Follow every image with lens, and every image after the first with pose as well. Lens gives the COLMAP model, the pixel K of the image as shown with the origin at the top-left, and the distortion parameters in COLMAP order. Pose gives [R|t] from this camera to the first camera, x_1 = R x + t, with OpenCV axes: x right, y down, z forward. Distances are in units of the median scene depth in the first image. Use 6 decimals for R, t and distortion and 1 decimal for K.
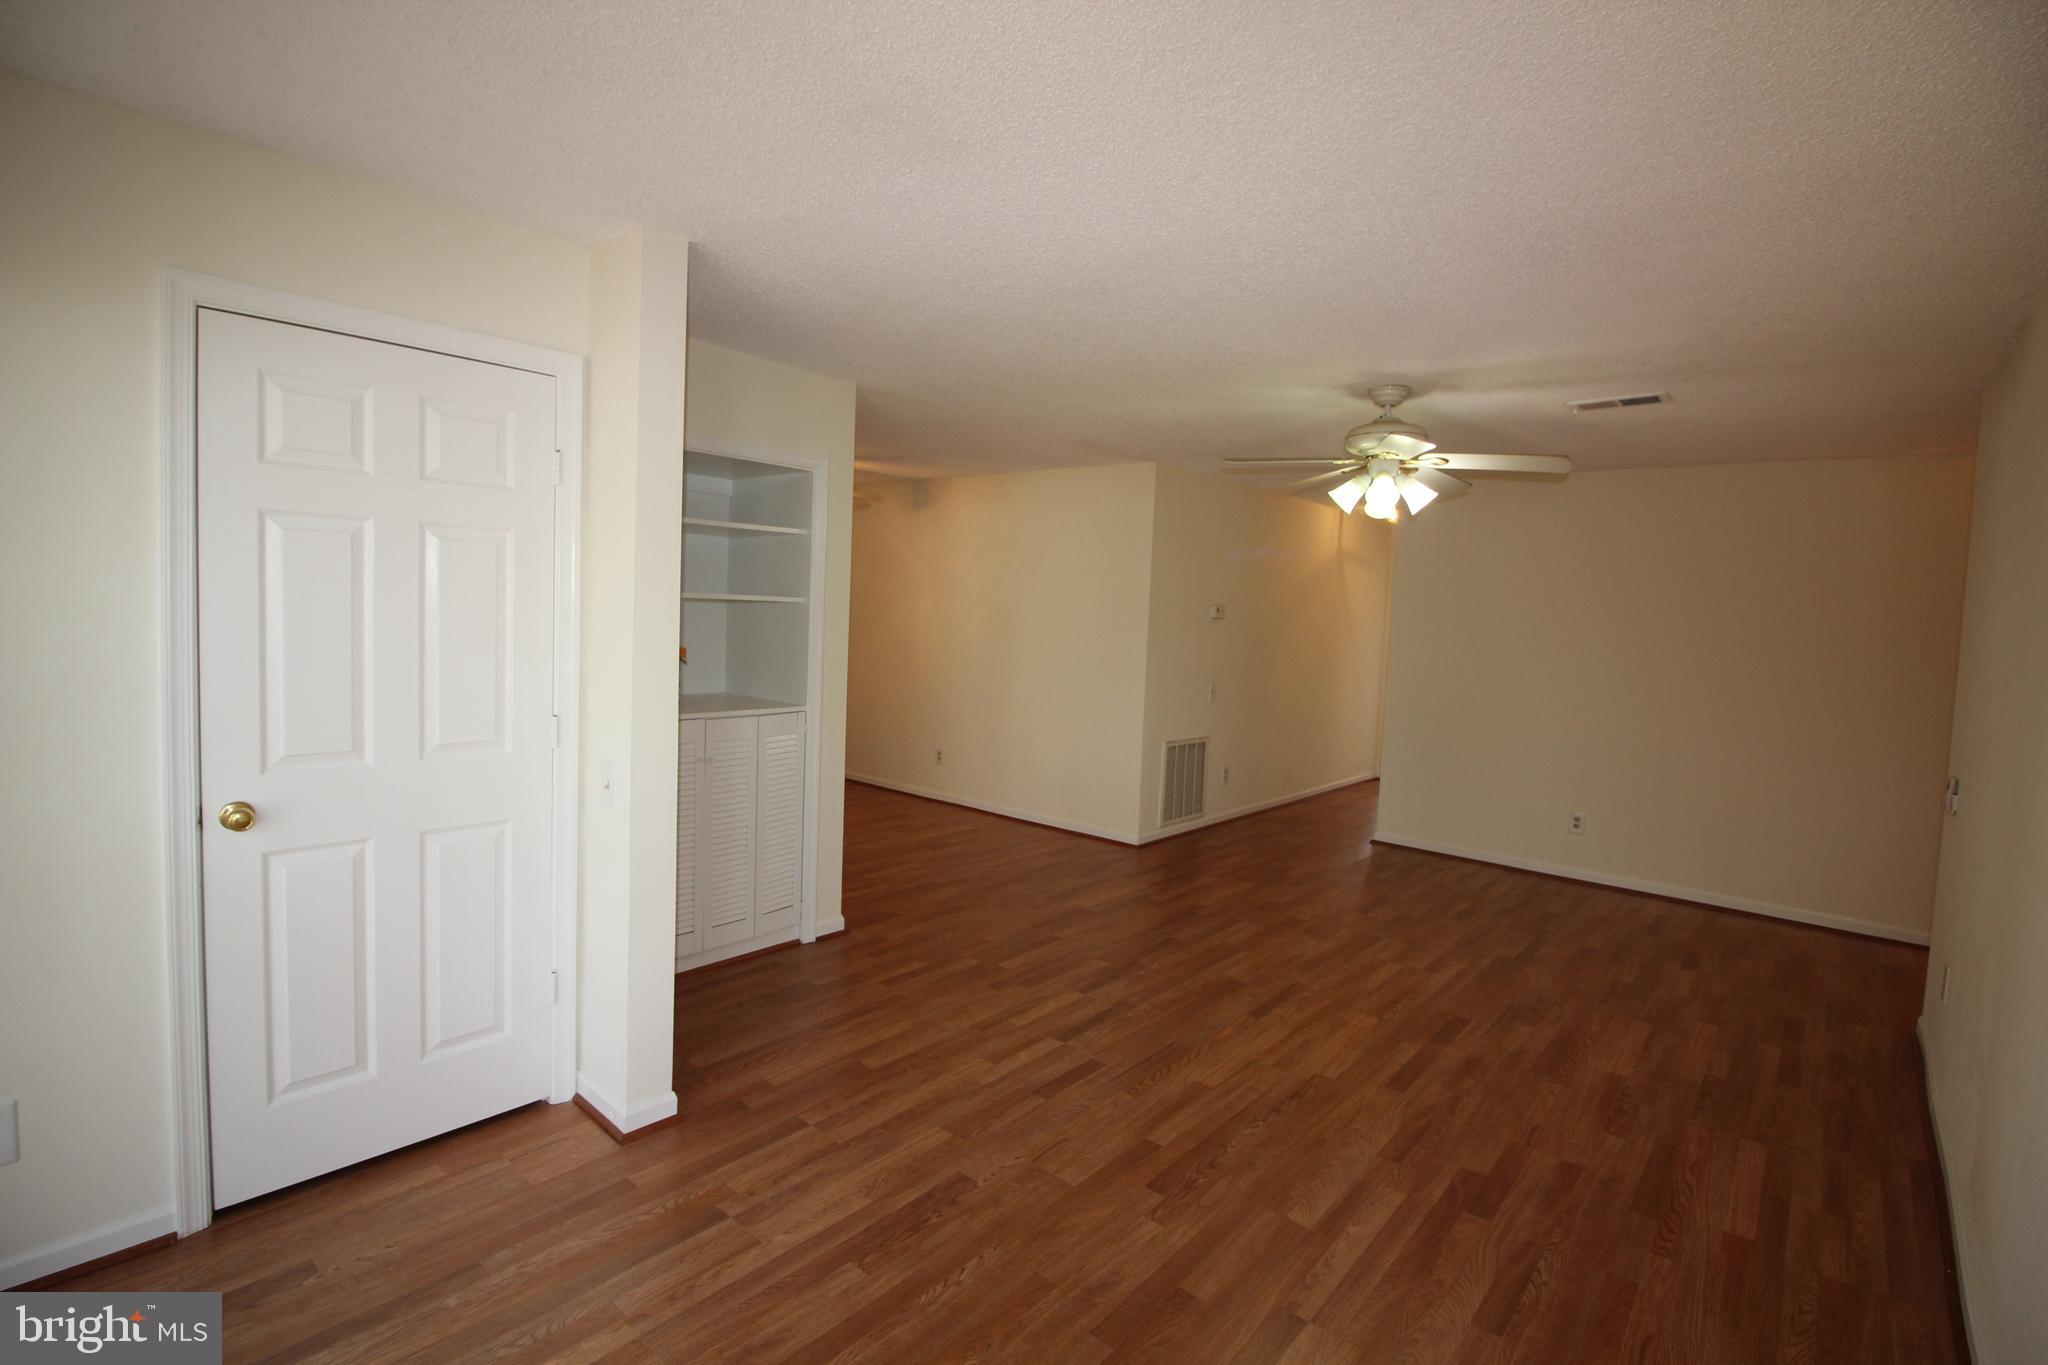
lens RADIAL K [[946.7, 0, 1021.0], [0, 946.7, 673.7], [0, 0, 1]] dist [-0.003423, -0.012001]
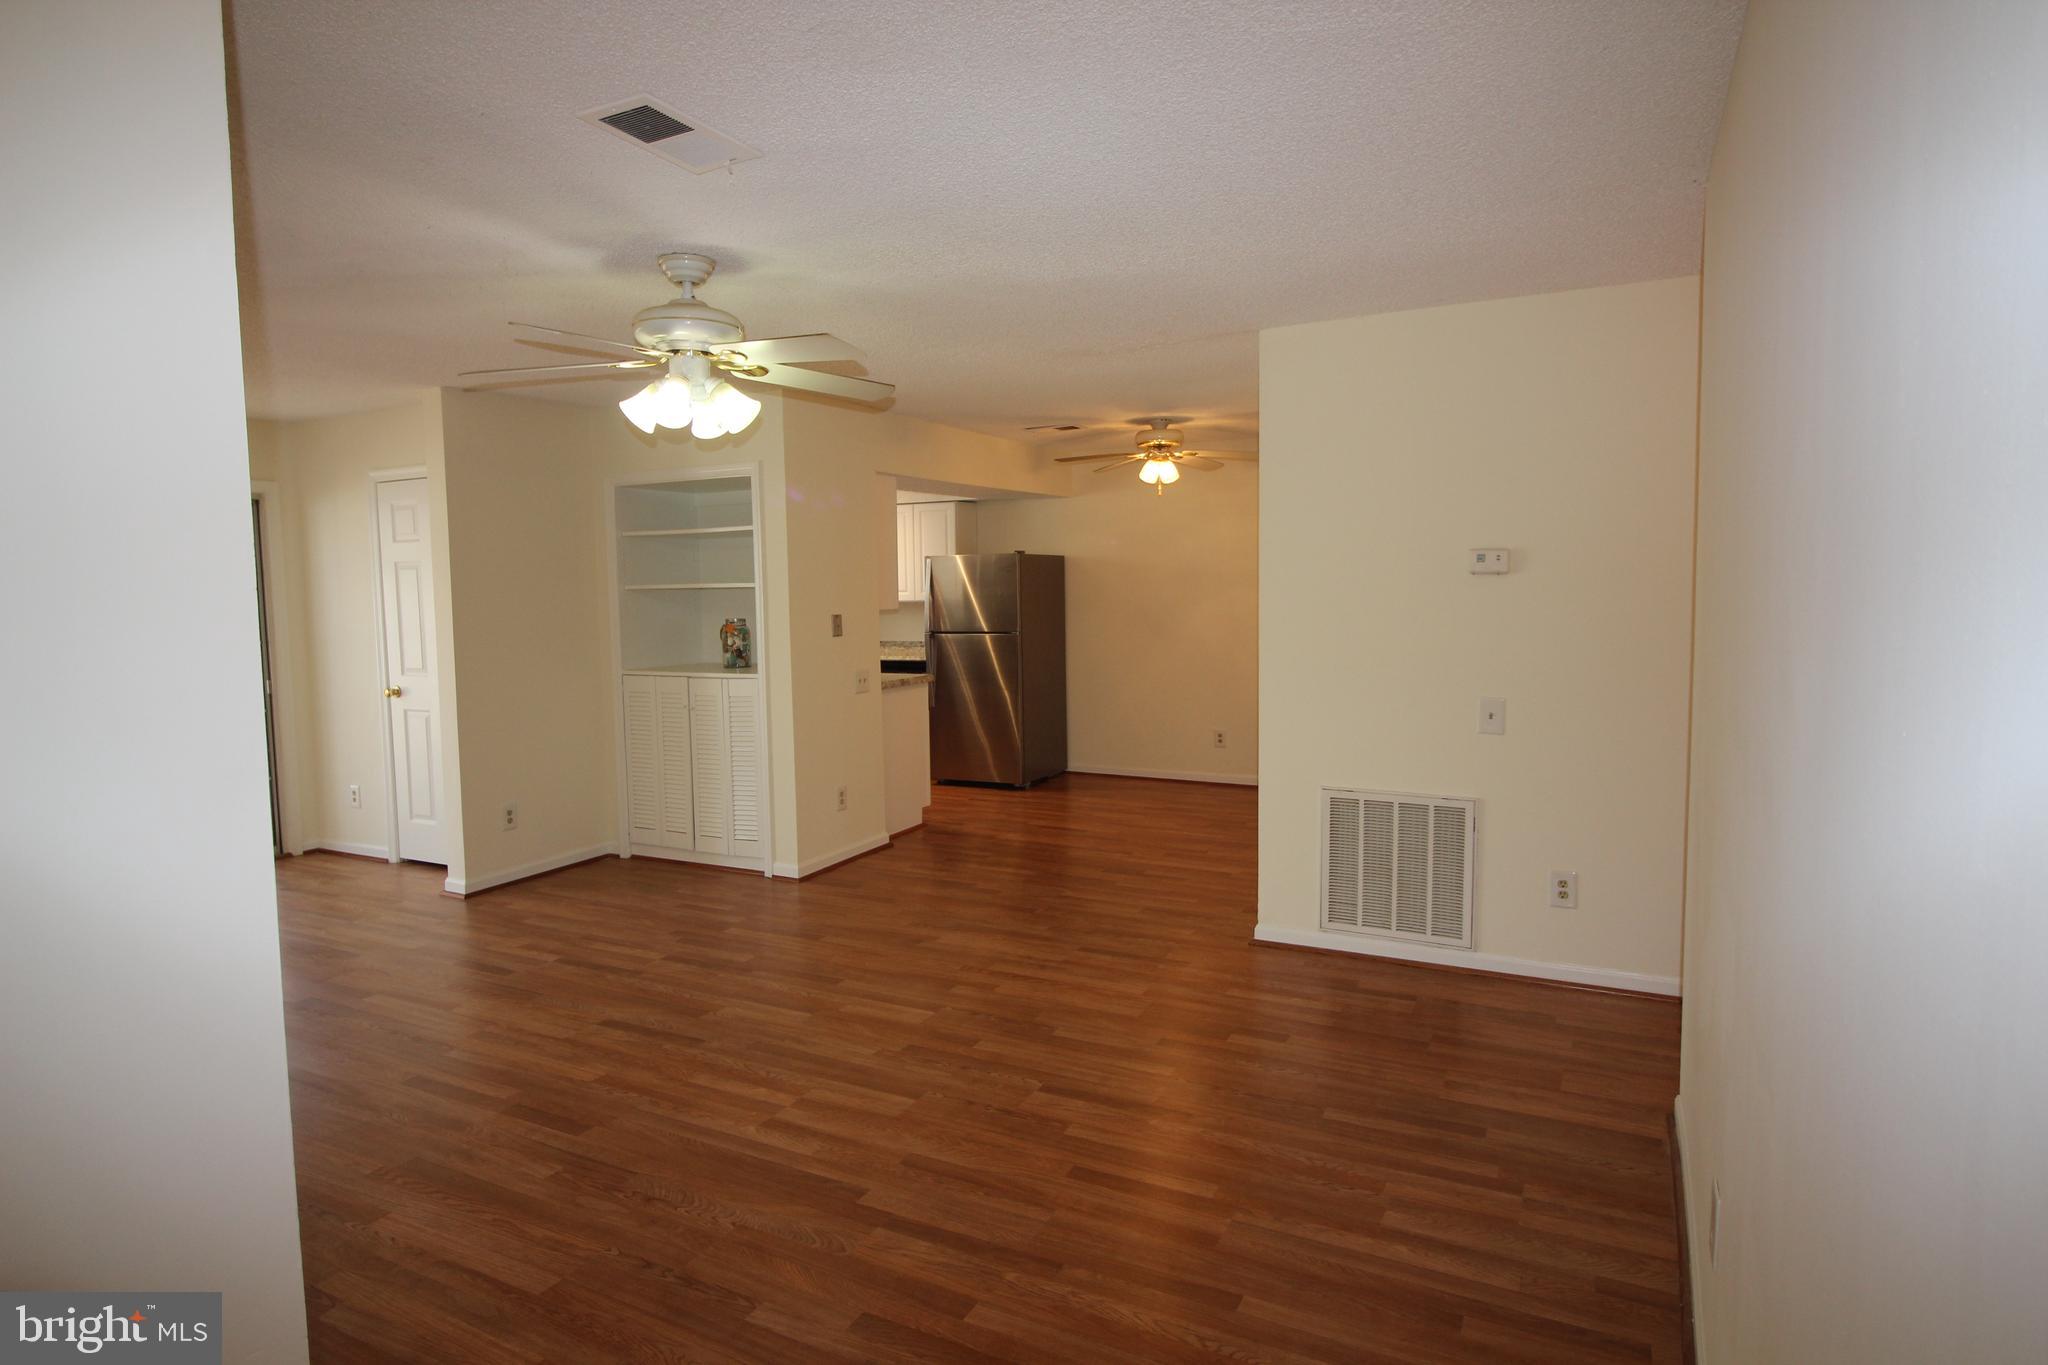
lens RADIAL K [[1124.5, 0, 1023.0], [0, 1124.5, 671.9], [0, 0, 1]] dist [-0.003898, -0.002246]
pose [[0.233534, 0.033248, -0.971780, 1.340939], [-0.038792, 0.998938, 0.024855, -0.018281], [0.971575, 0.031893, 0.234576, 1.092251]]
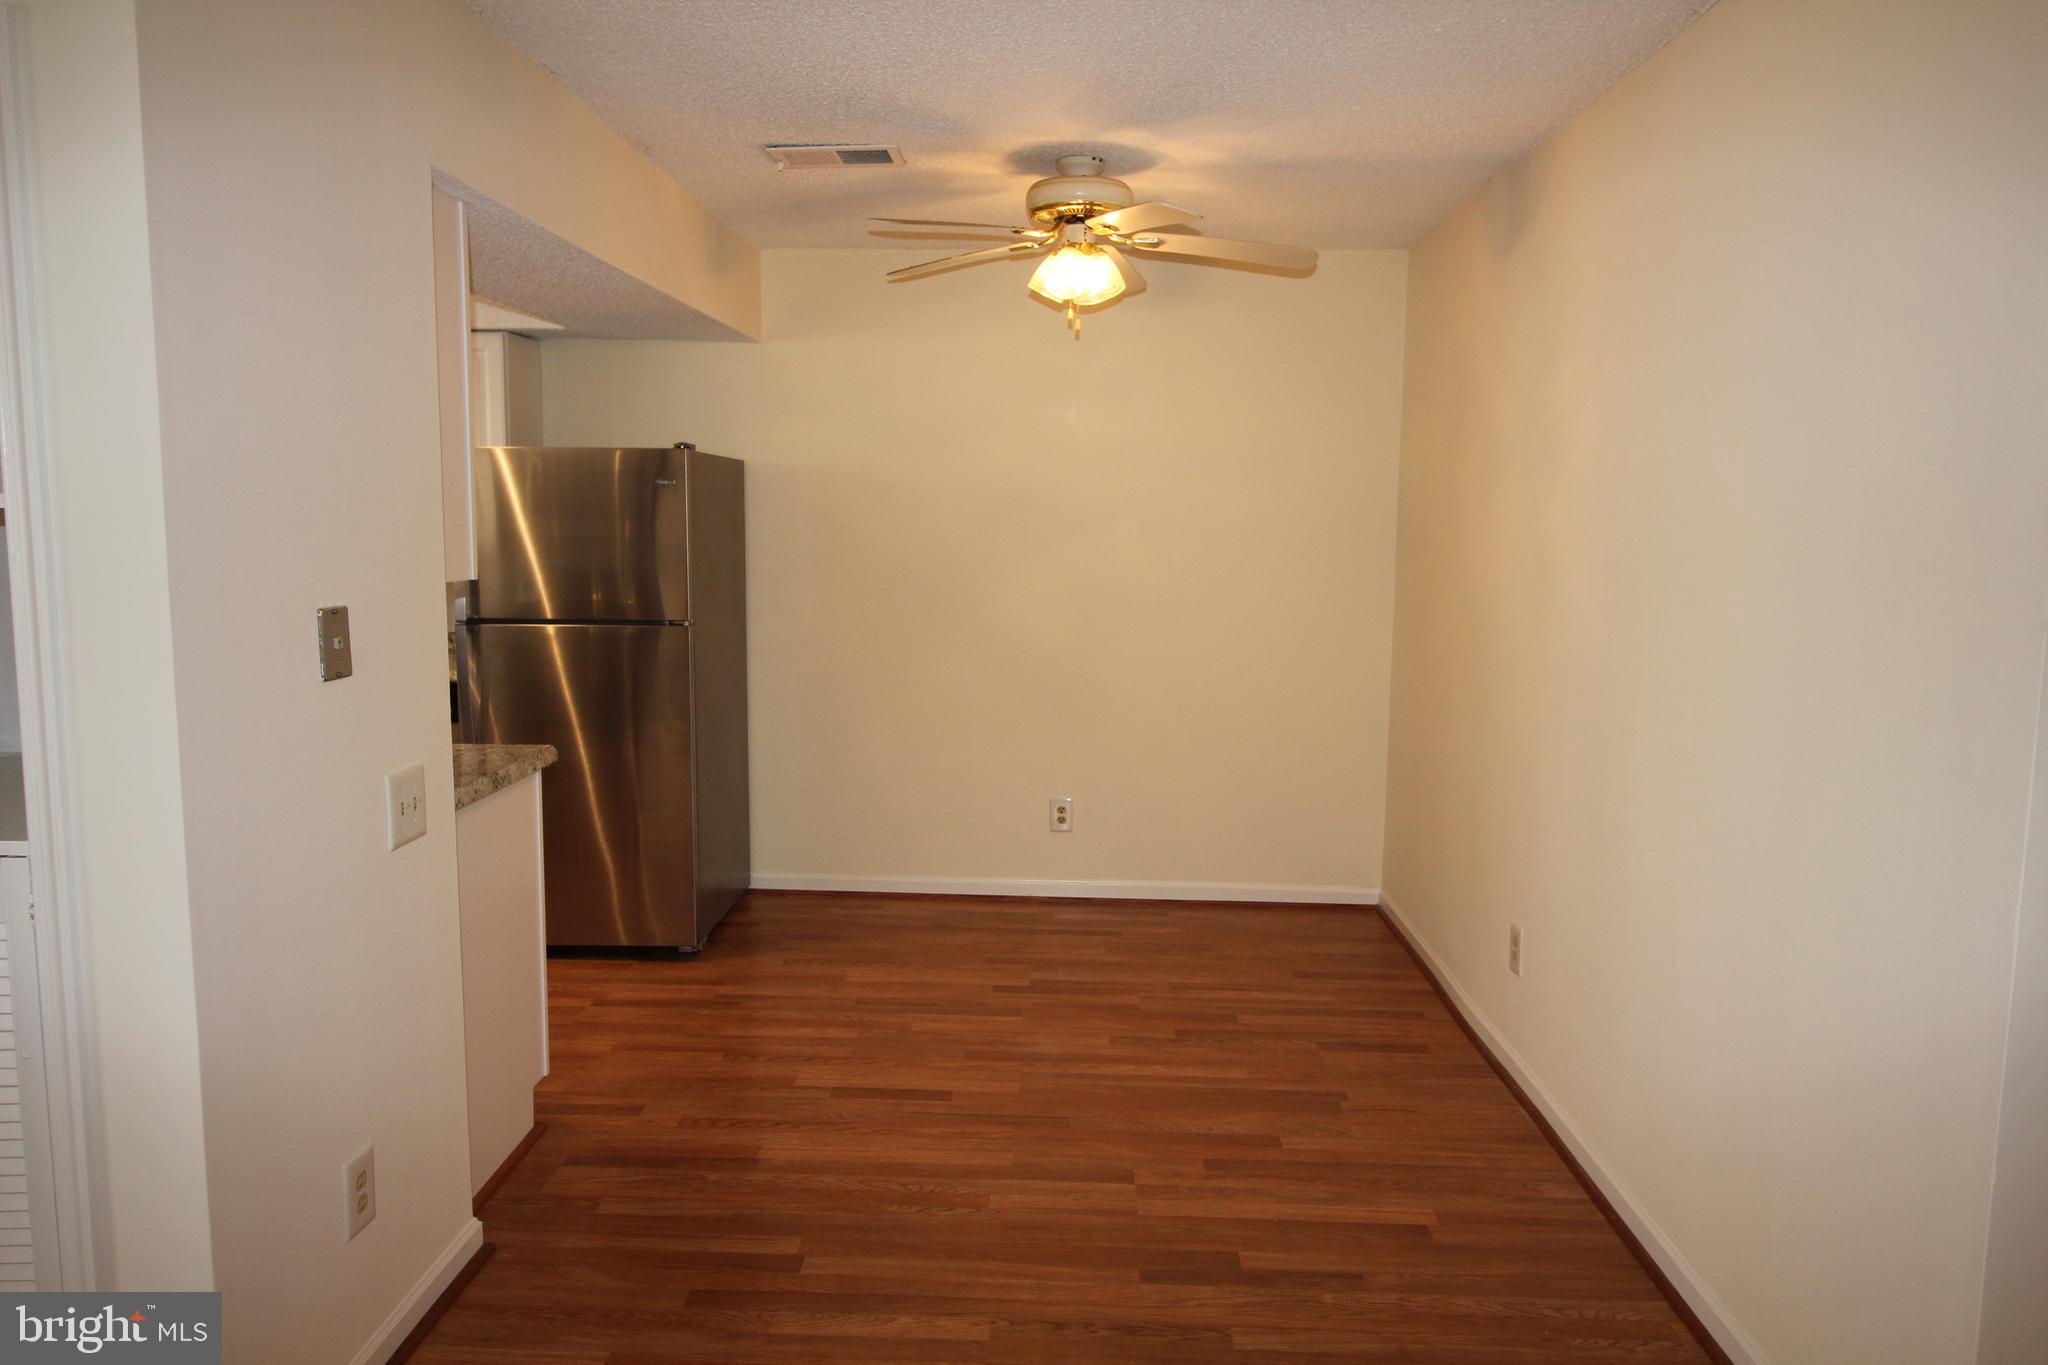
lens RADIAL K [[1339.9, 0, 1022.3], [0, 1339.9, 671.8], [0, 0, 1]] dist [0.001192, -0.003567]
pose [[0.625754, 0.058150, -0.777850, 0.349700], [-0.037559, 0.998307, 0.044416, -0.059192], [0.779116, 0.001421, 0.626878, 1.077015]]
